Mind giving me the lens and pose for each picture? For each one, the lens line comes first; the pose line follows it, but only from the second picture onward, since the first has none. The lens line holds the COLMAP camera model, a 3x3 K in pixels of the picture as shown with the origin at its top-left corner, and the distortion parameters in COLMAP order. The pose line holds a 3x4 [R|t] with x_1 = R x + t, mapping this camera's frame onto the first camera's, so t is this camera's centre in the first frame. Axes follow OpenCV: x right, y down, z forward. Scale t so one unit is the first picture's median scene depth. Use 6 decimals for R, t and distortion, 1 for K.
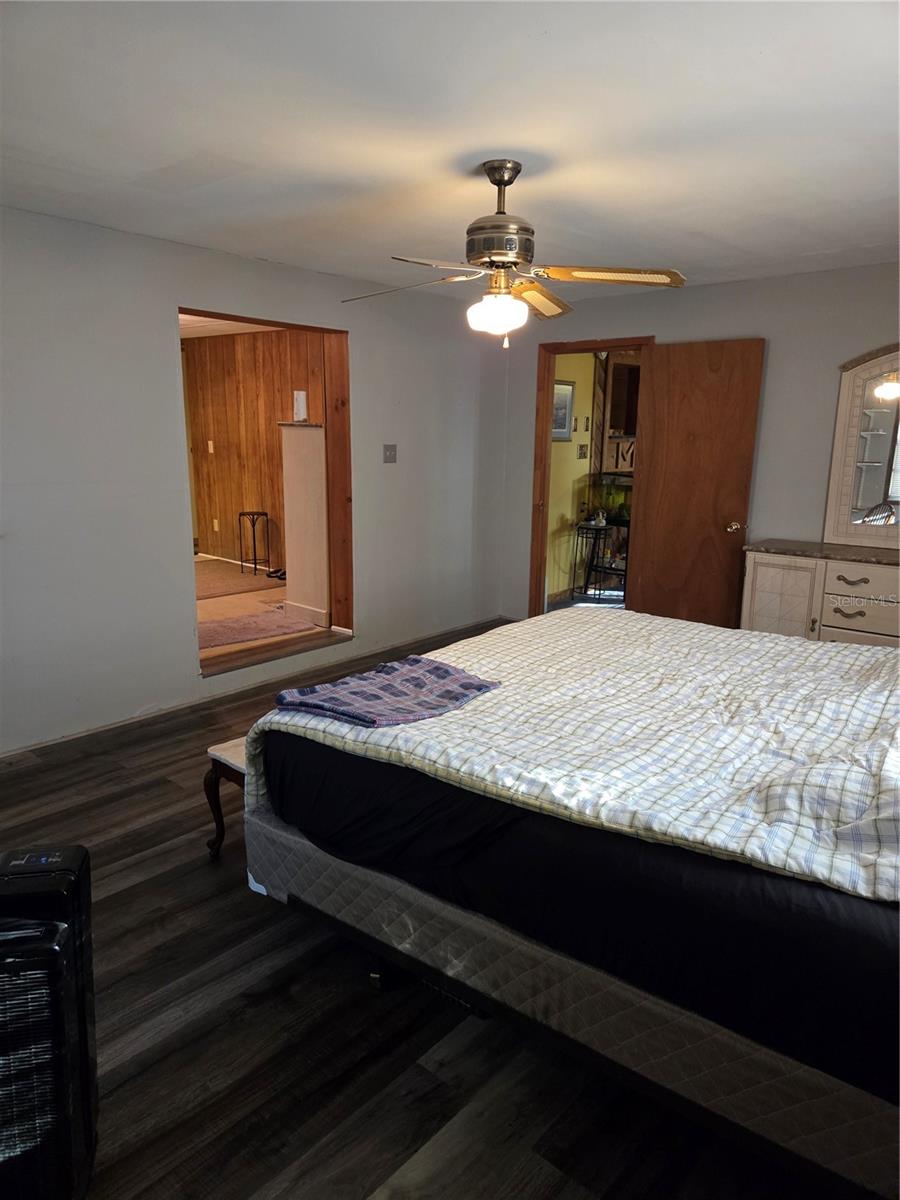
lens RADIAL K [[806.1, 0, 451.7], [0, 806.1, 601.9], [0, 0, 1]] dist [0.034929, -0.006190]
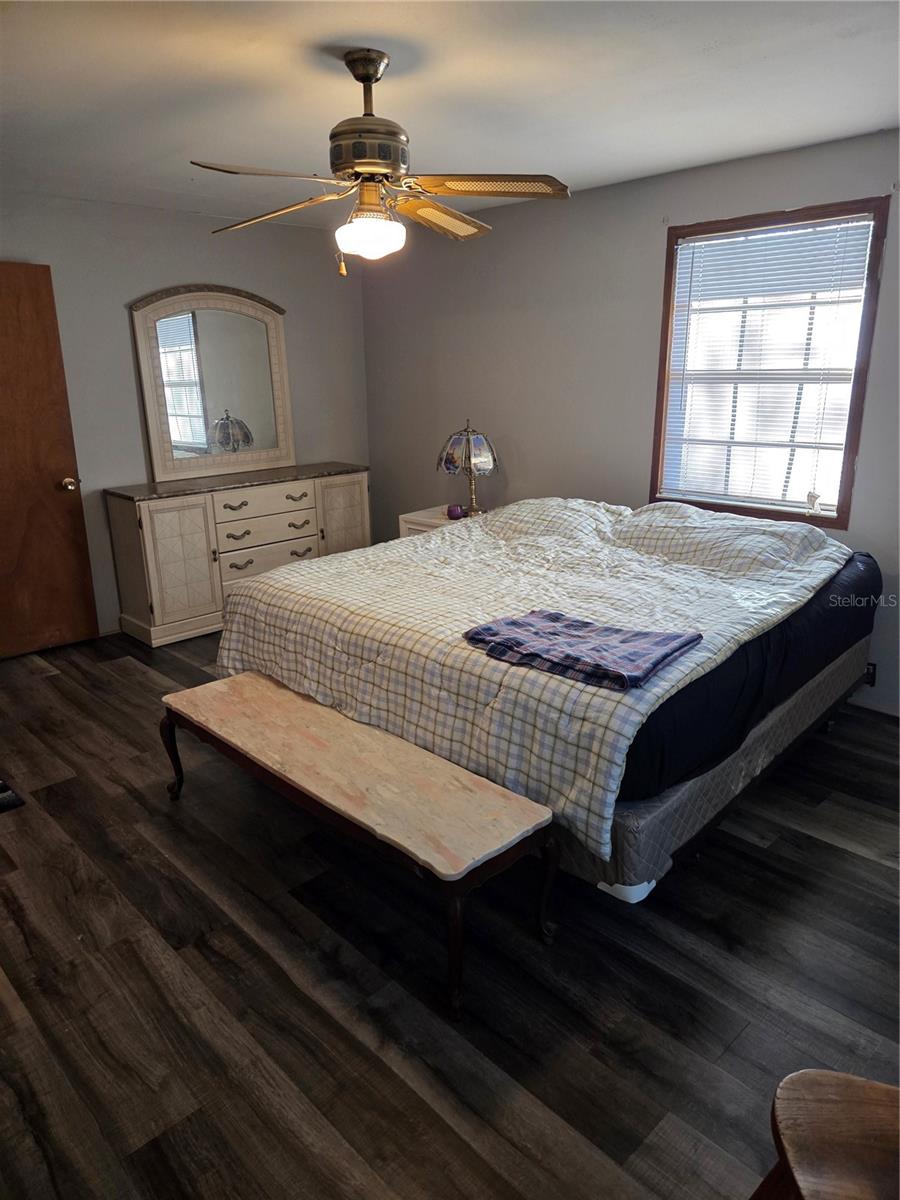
lens RADIAL K [[806.1, 0, 455.3], [0, 806.1, 590.5], [0, 0, 1]] dist [0.034929, -0.006190]
pose [[0.080375, -0.283643, 0.955556, -0.523447], [0.229656, 0.938135, 0.259154, -0.123070], [-0.969947, 0.198620, 0.140543, 0.518253]]
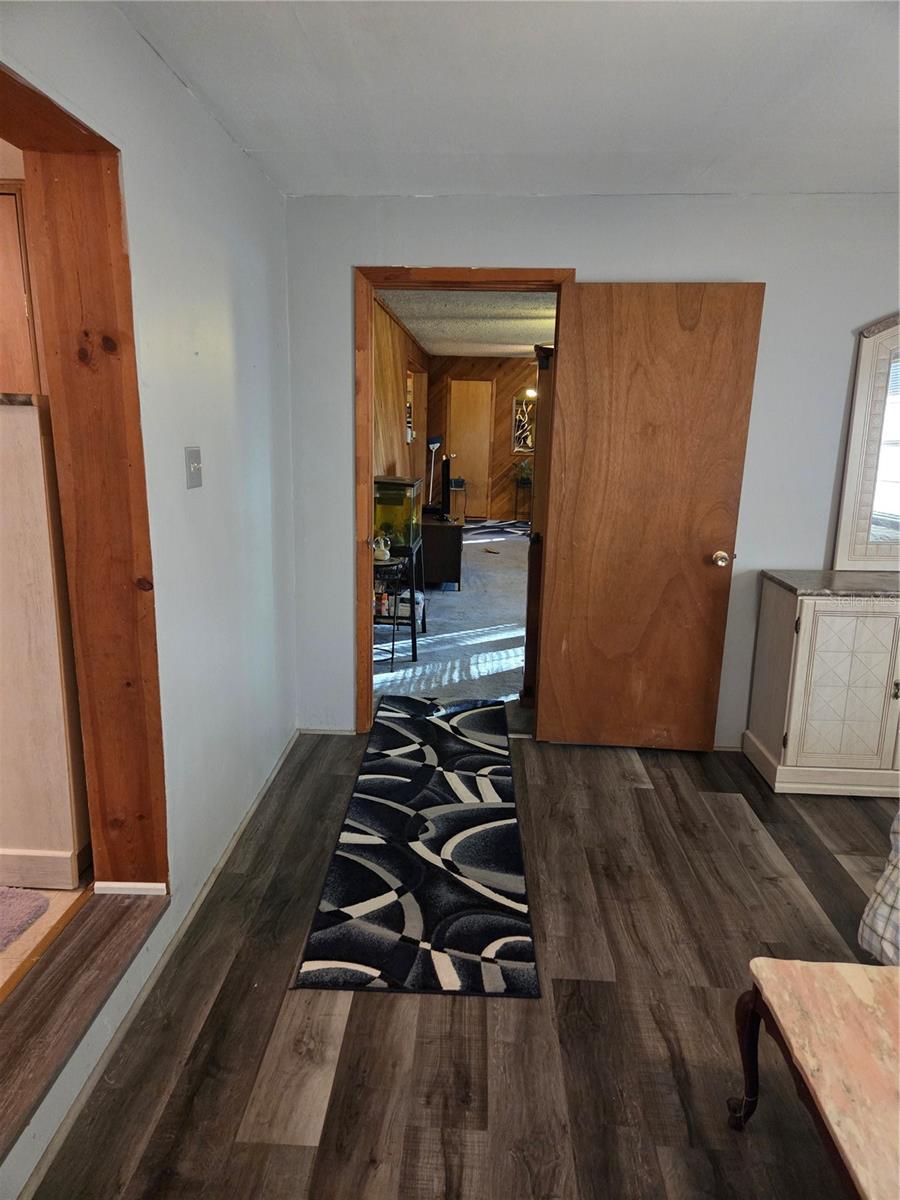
lens RADIAL K [[806.1, 0, 446.6], [0, 806.1, 607.0], [0, 0, 1]] dist [0.034929, -0.006190]
pose [[0.776911, -0.139504, 0.613961, -0.282903], [0.126894, 0.989828, 0.064335, -0.132840], [-0.616690, 0.027925, 0.786711, 0.632244]]
